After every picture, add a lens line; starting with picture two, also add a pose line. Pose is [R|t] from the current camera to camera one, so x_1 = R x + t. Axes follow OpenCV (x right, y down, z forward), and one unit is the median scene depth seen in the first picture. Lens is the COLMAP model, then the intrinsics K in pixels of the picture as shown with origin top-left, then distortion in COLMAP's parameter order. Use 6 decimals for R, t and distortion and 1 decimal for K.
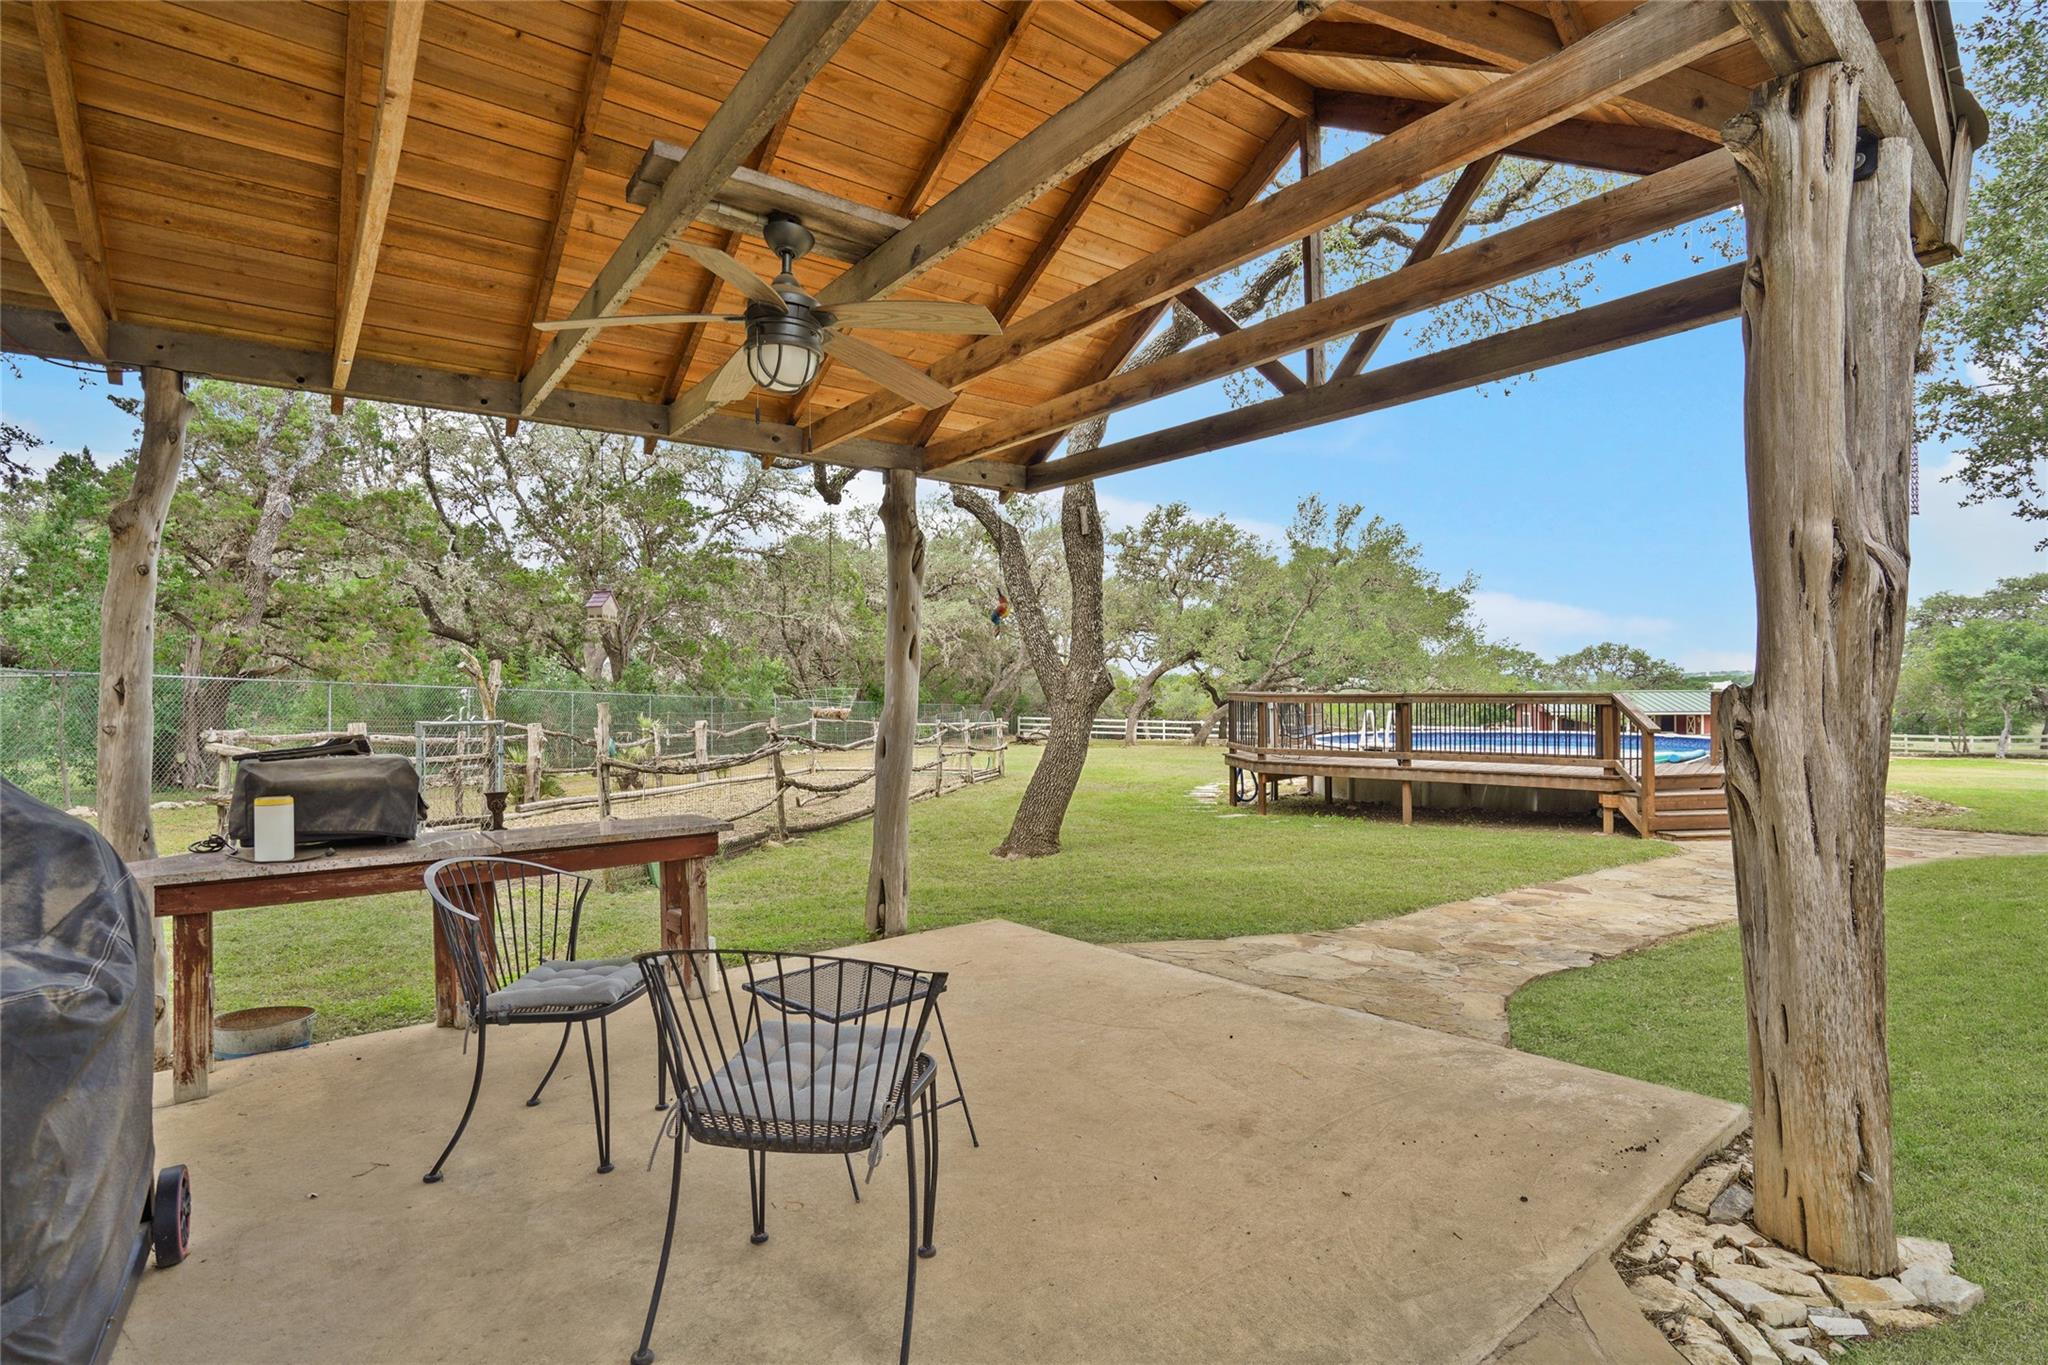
lens RADIAL K [[1028.2, 0, 1023.0], [0, 1028.2, 720.0], [0, 0, 1]] dist [0.001987, 0.000567]
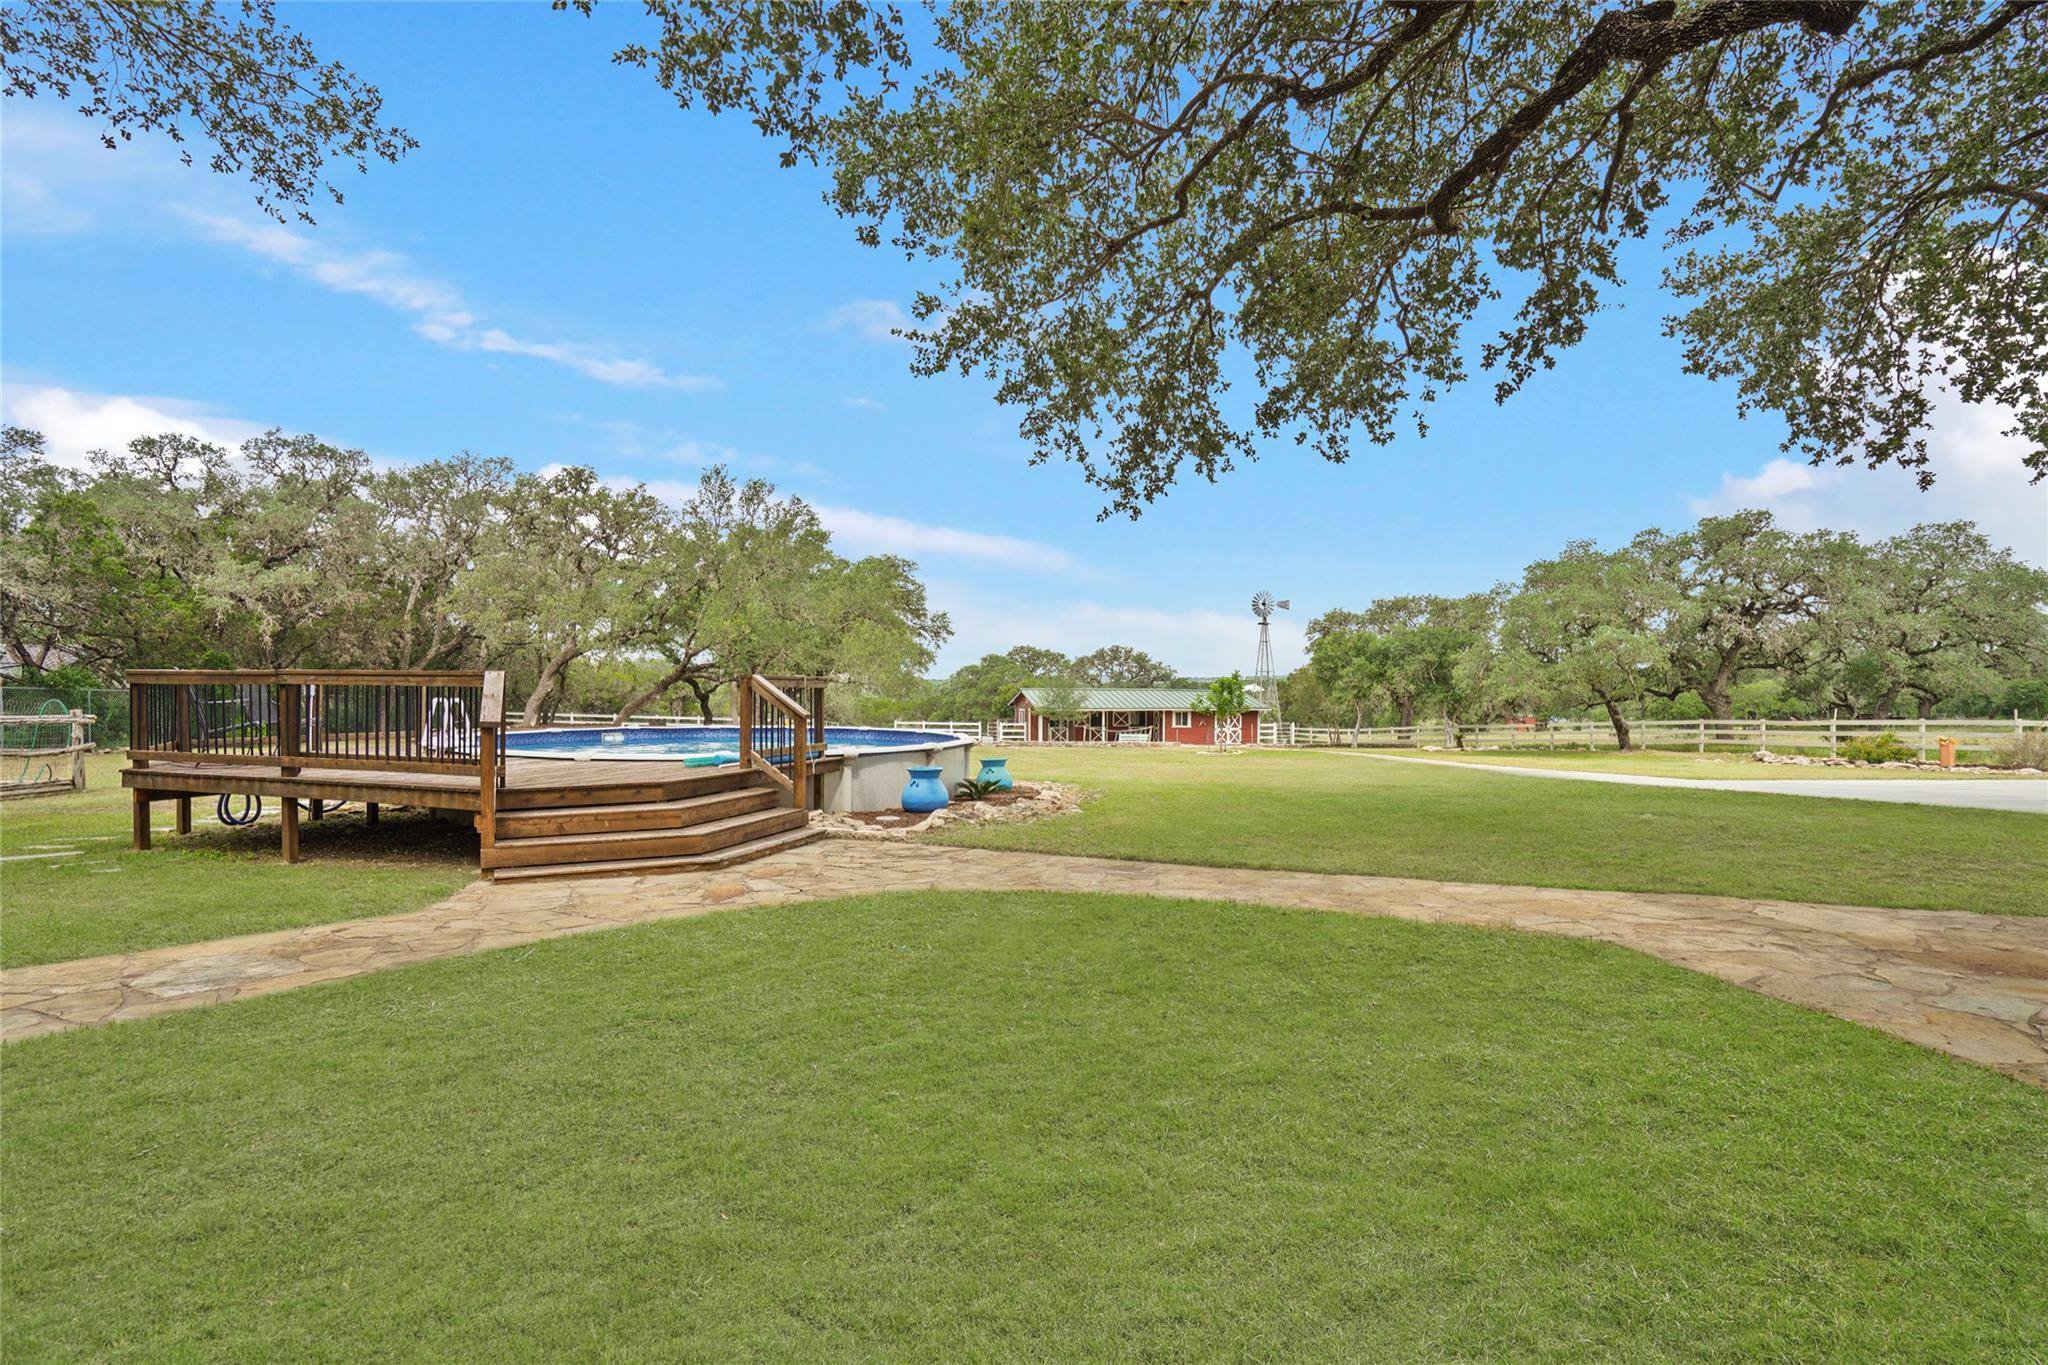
lens RADIAL K [[1016.0, 0, 1024.0], [0, 1016.0, 682.5], [0, 0, 1]] dist [-0.000018, 0.000087]
pose [[0.928489, 0.012275, 0.371156, 0.160350], [0.000214, 0.999436, -0.033589, 0.001597], [-0.371359, 0.031266, 0.927963, 0.056884]]
